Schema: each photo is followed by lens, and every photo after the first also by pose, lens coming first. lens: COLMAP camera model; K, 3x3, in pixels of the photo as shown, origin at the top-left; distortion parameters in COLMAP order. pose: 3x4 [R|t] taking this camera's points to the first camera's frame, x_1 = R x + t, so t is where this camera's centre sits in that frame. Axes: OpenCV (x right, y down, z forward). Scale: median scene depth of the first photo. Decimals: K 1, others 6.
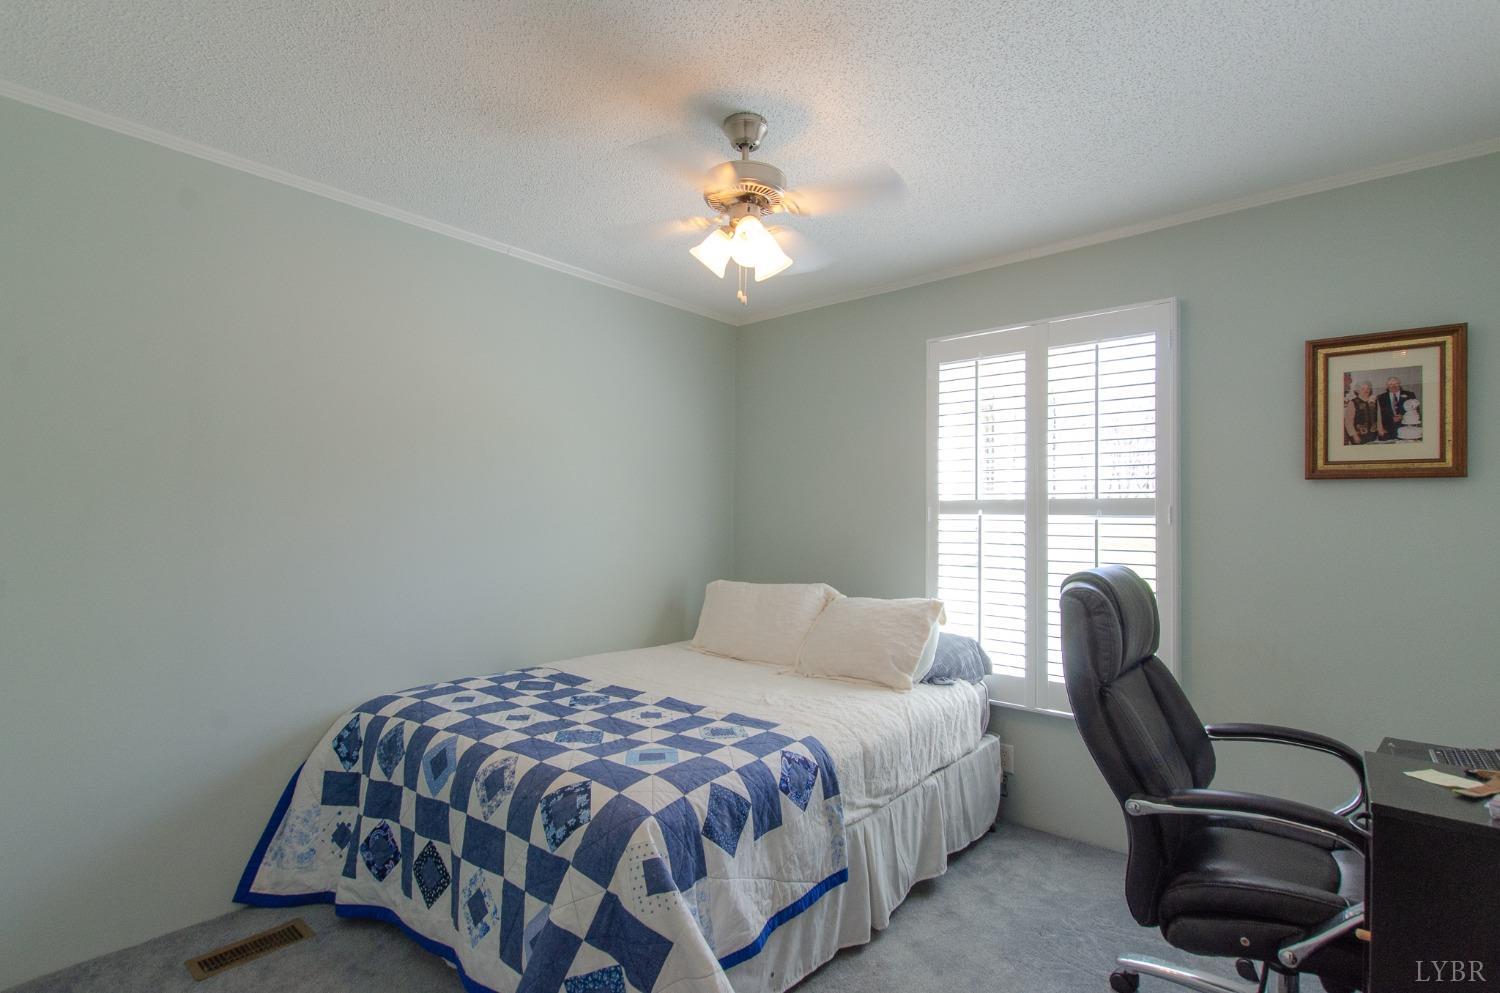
lens RADIAL K [[715.9, 0, 750.0], [0, 715.9, 496.5], [0, 0, 1]] dist [0.003208, -0.000602]
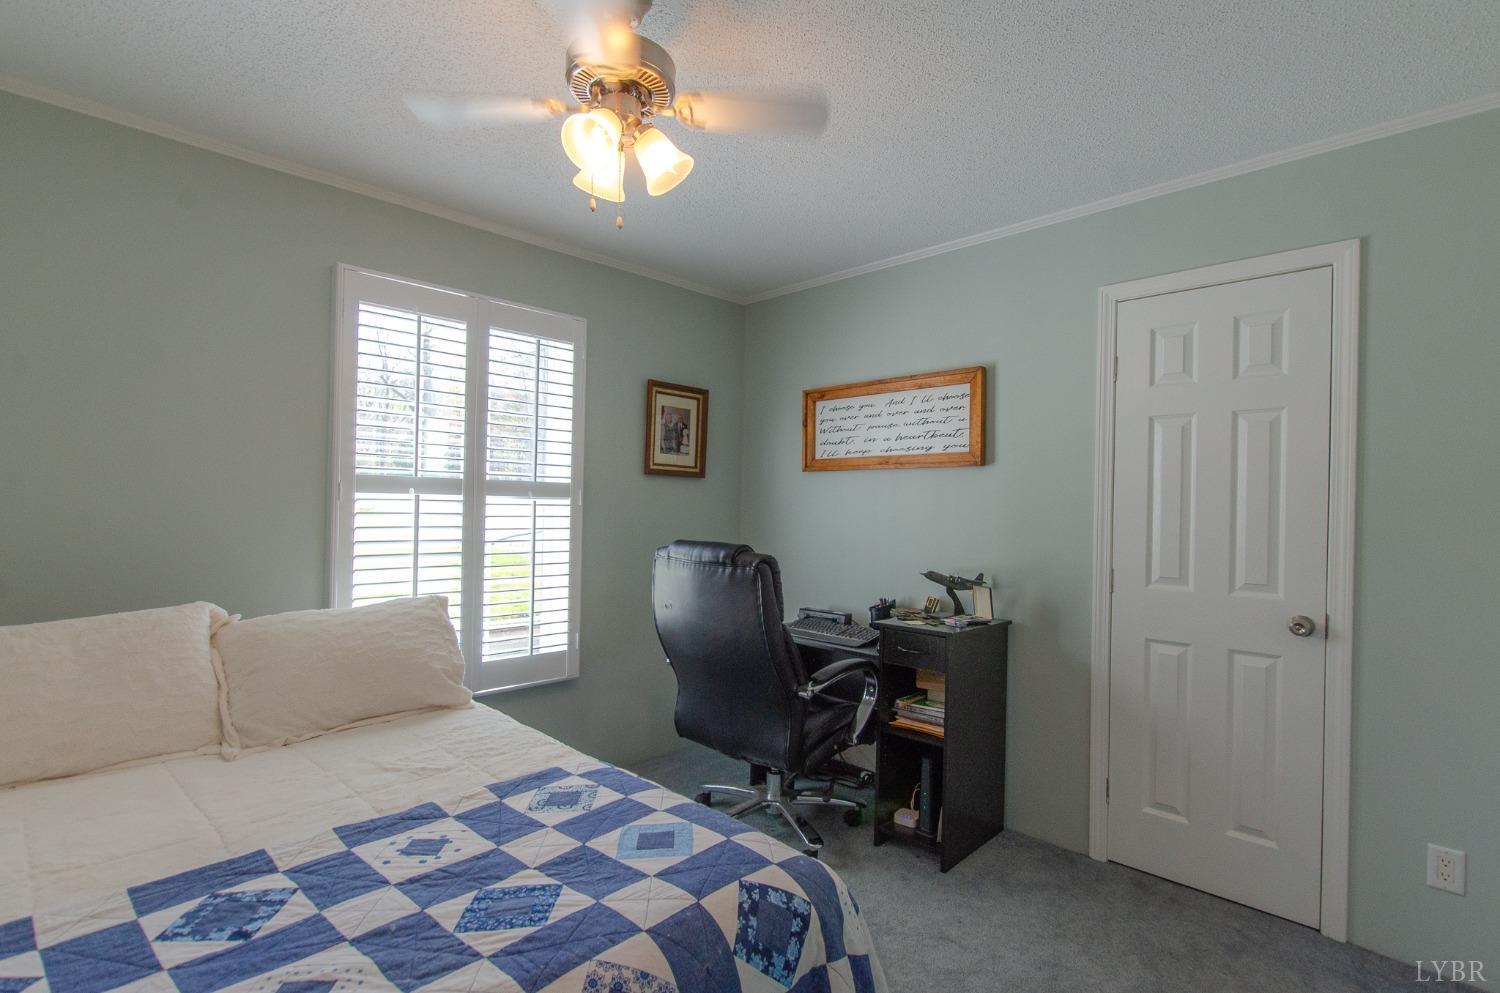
lens RADIAL K [[715.9, 0, 750.0], [0, 715.9, 496.5], [0, 0, 1]] dist [0.003208, -0.000602]
pose [[0.078606, 0.004418, 0.996896, -0.638366], [-0.047872, 0.998853, -0.000652, 0.011816], [-0.995756, -0.047672, 0.078727, 0.654045]]
